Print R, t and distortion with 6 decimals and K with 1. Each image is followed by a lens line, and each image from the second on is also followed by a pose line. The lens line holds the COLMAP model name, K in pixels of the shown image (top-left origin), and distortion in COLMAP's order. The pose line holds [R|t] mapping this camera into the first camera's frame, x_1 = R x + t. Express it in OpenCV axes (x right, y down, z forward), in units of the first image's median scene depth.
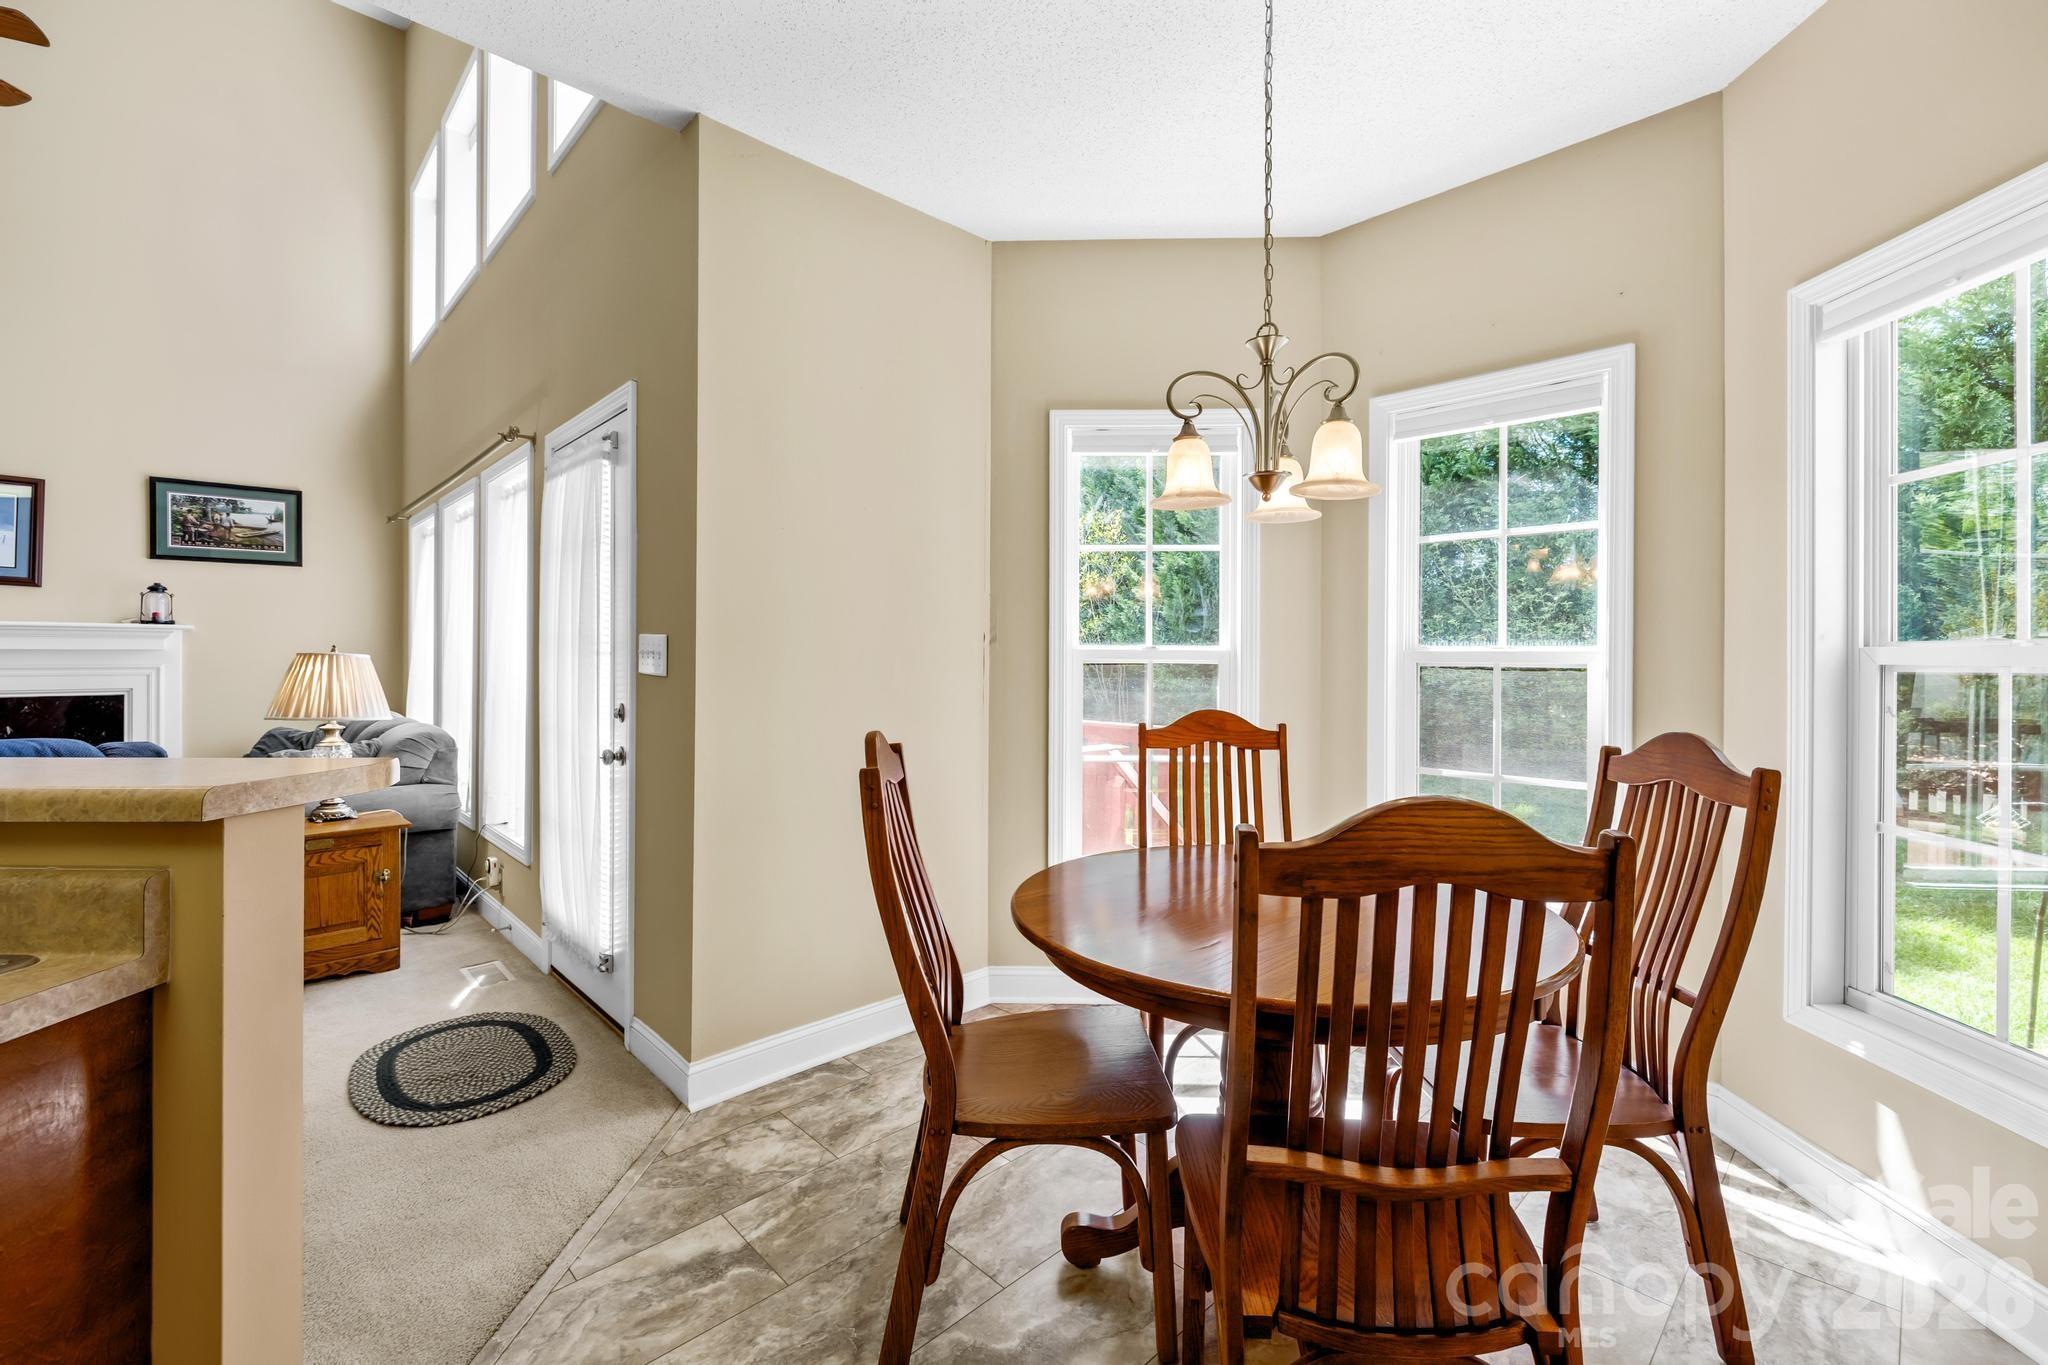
lens RADIAL K [[844.2, 0, 1055.4], [0, 844.2, 669.6], [0, 0, 1]] dist [0.023399, -0.005609]
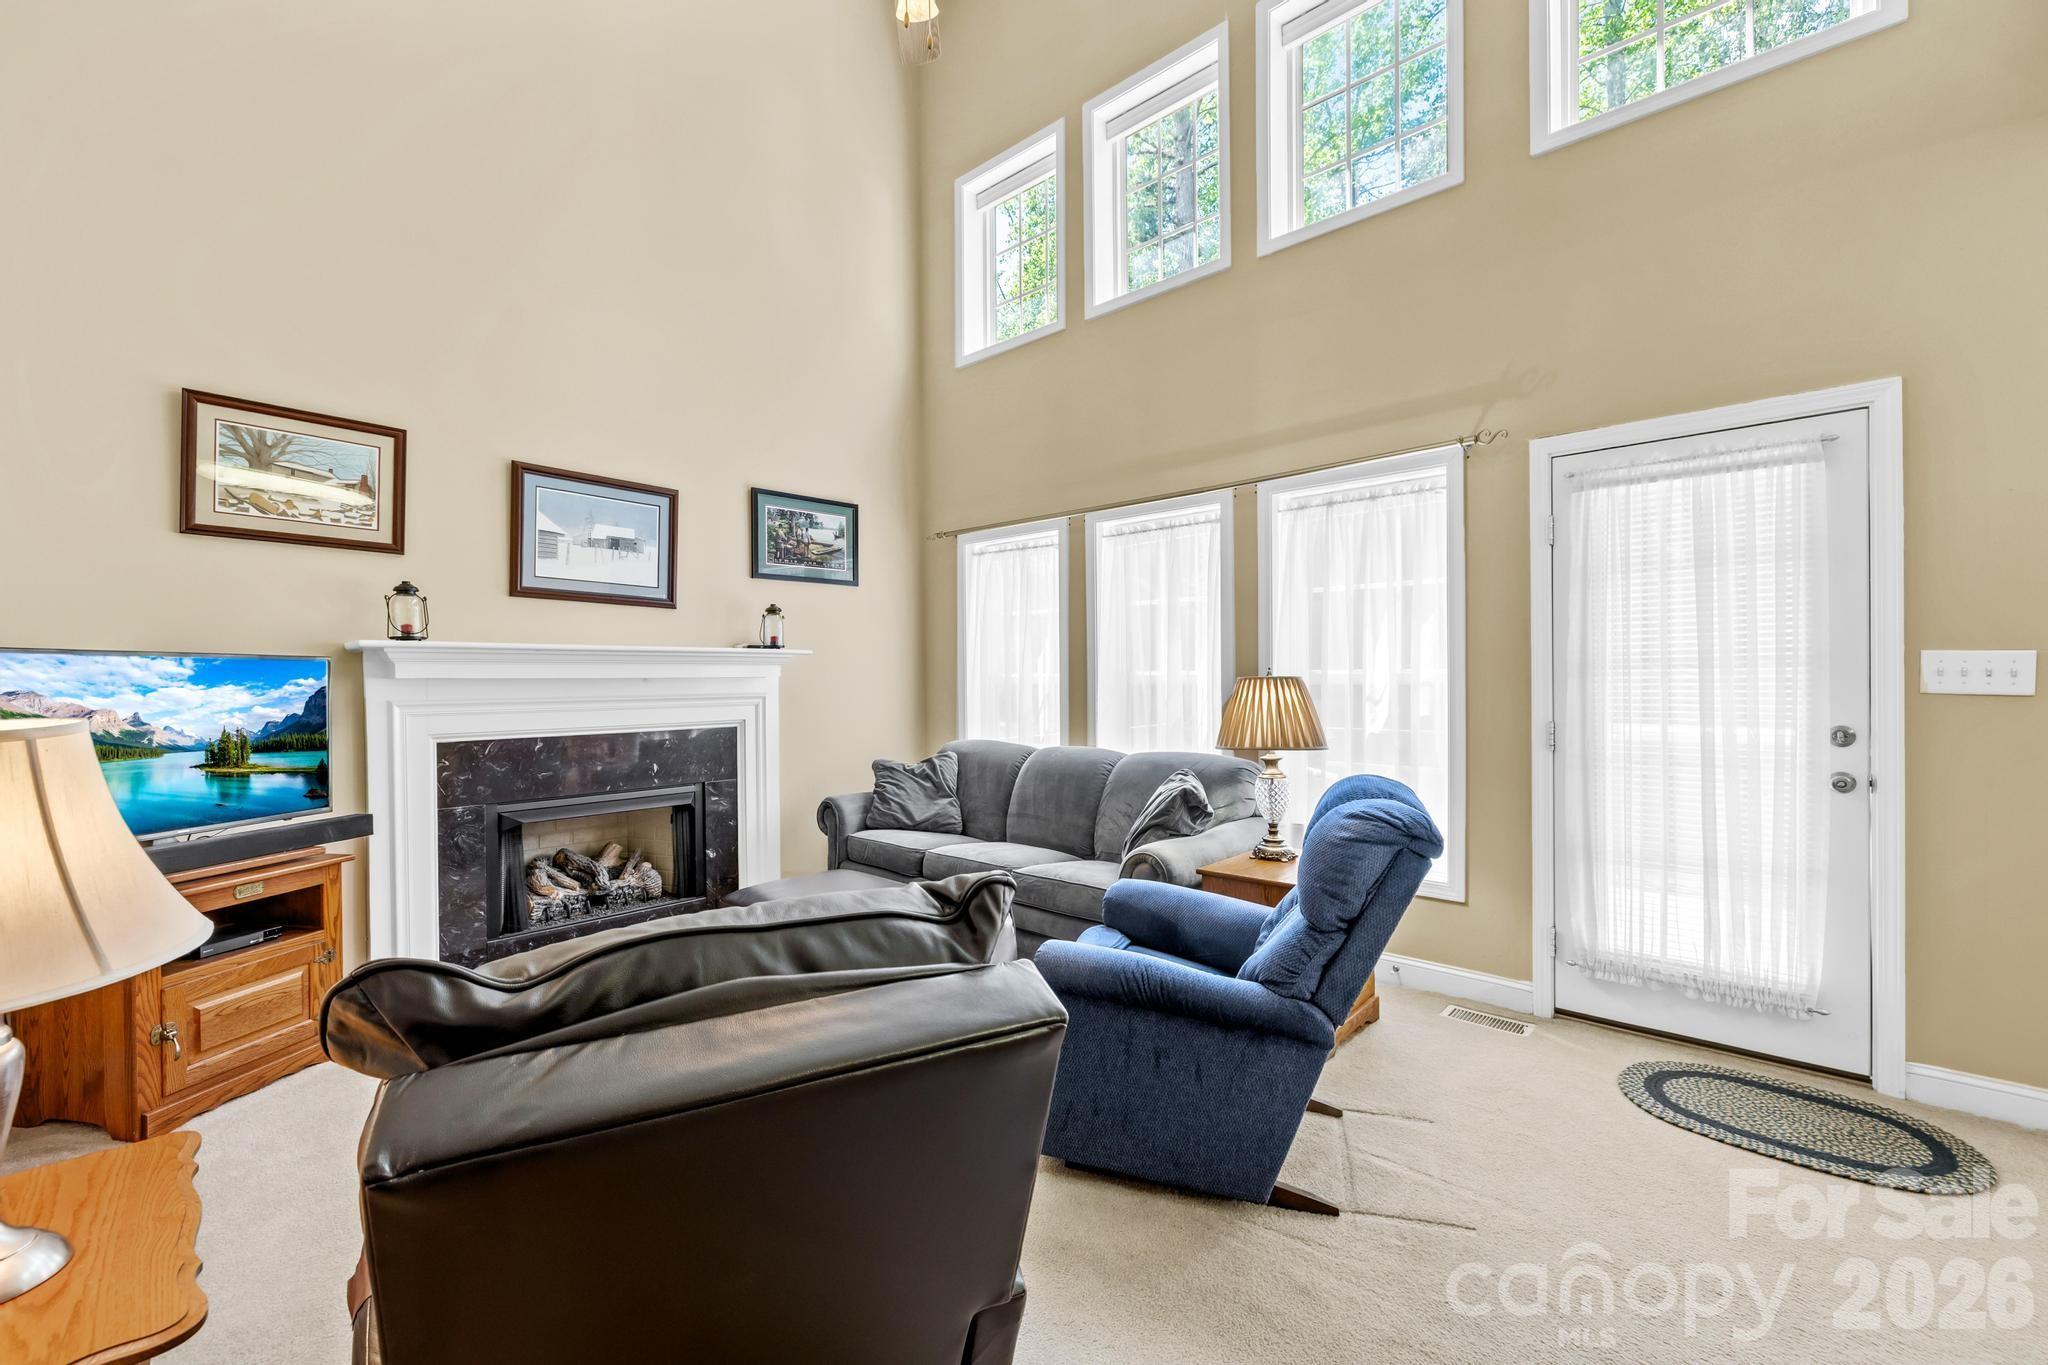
lens RADIAL K [[844.2, 0, 1095.1], [0, 844.2, 675.9], [0, 0, 1]] dist [0.023399, -0.005609]
pose [[0.996553, -0.010994, 0.082231, -1.240438], [0.012029, 0.999854, -0.012104, -0.011289], [-0.082086, 0.013052, 0.996540, 0.099736]]
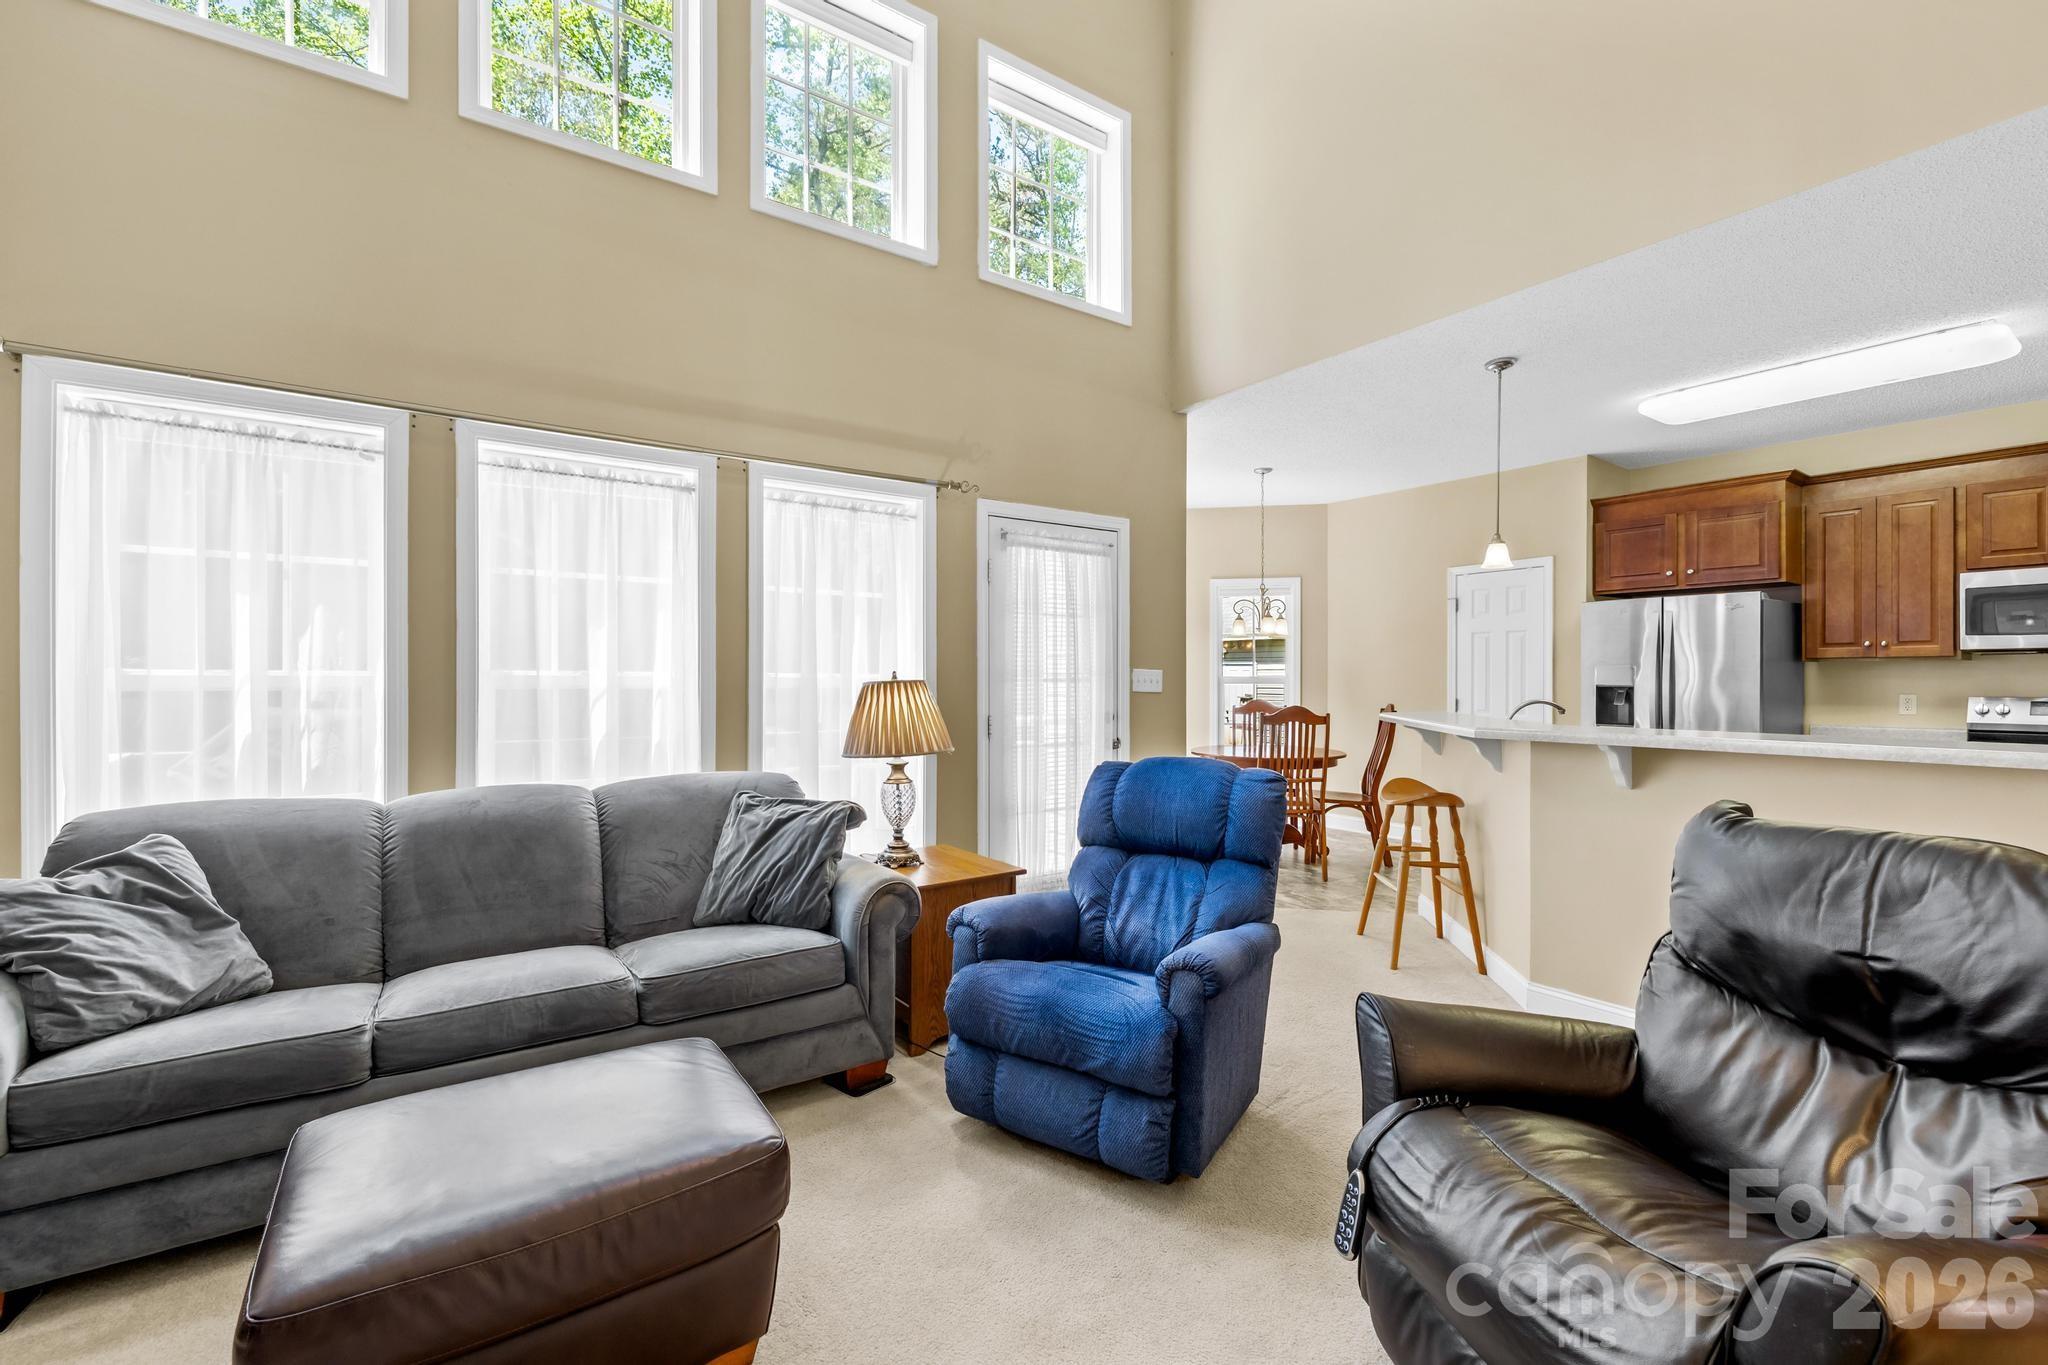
lens RADIAL K [[844.2, 0, 1016.4], [0, 844.2, 684.4], [0, 0, 1]] dist [0.023399, -0.005609]
pose [[0.177730, -0.009960, 0.984029, -1.889431], [0.011673, 0.999900, 0.008013, -0.022012], [-0.984010, 0.010063, 0.177829, 0.754288]]
